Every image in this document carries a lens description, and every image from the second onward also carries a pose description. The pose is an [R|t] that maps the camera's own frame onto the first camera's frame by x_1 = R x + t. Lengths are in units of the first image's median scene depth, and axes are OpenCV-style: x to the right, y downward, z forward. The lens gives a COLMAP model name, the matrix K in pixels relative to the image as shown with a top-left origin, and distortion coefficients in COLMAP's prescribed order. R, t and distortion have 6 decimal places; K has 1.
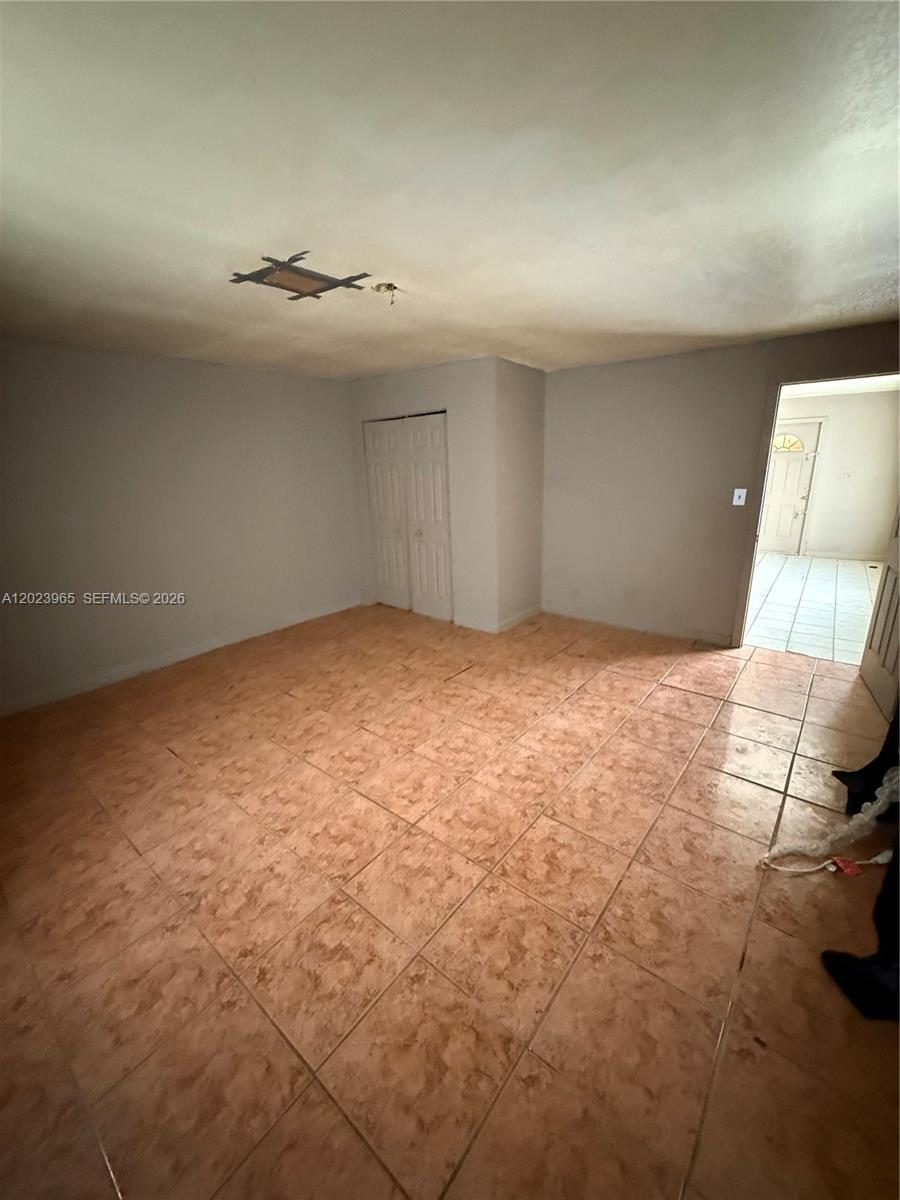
lens RADIAL K [[478.0, 0, 446.5], [0, 478.0, 596.4], [0, 0, 1]] dist [0.000707, -0.000148]
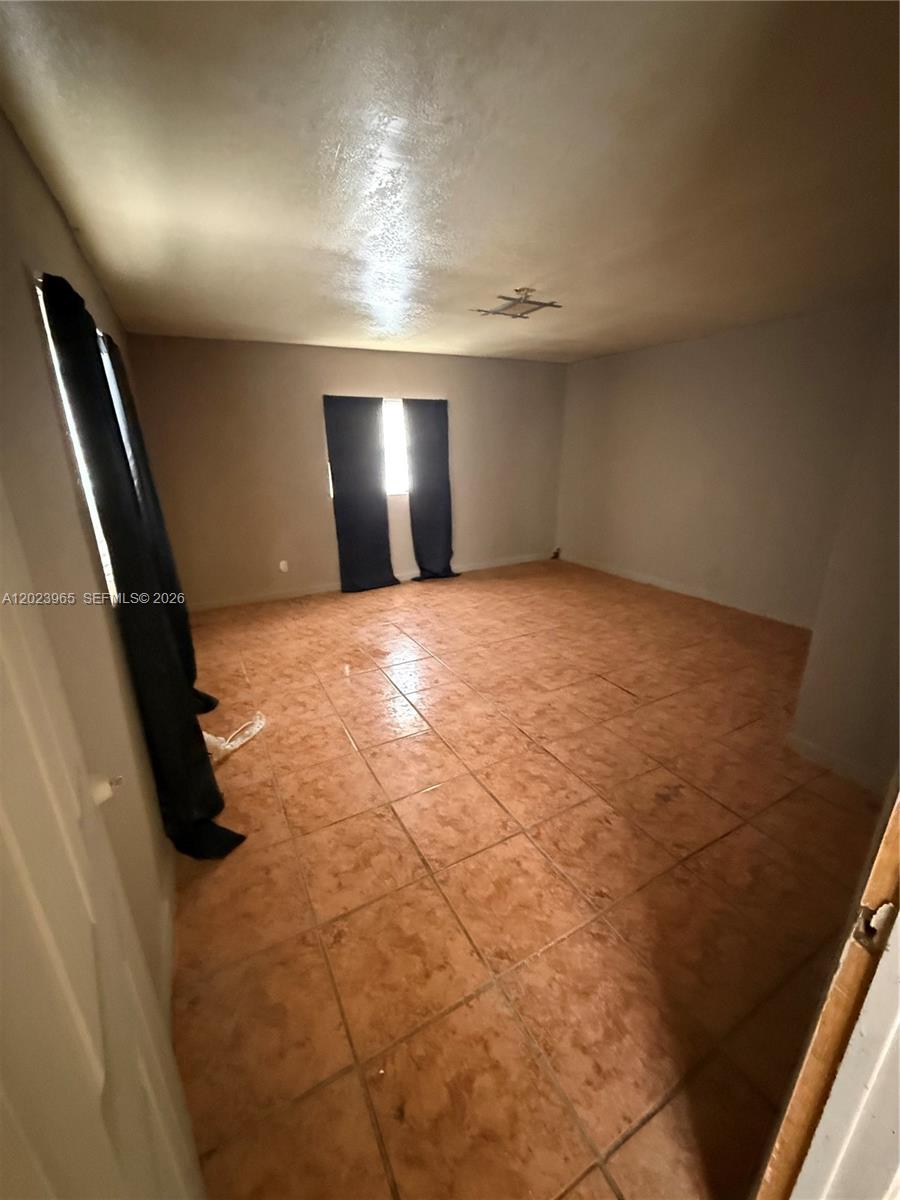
lens RADIAL K [[478.0, 0, 446.5], [0, 478.0, 596.4], [0, 0, 1]] dist [0.000707, -0.000148]
pose [[-0.369332, 0.316223, -0.873840, 0.938461], [-0.234128, 0.878328, 0.416802, -0.293052], [0.899321, 0.358529, -0.250358, 1.016225]]
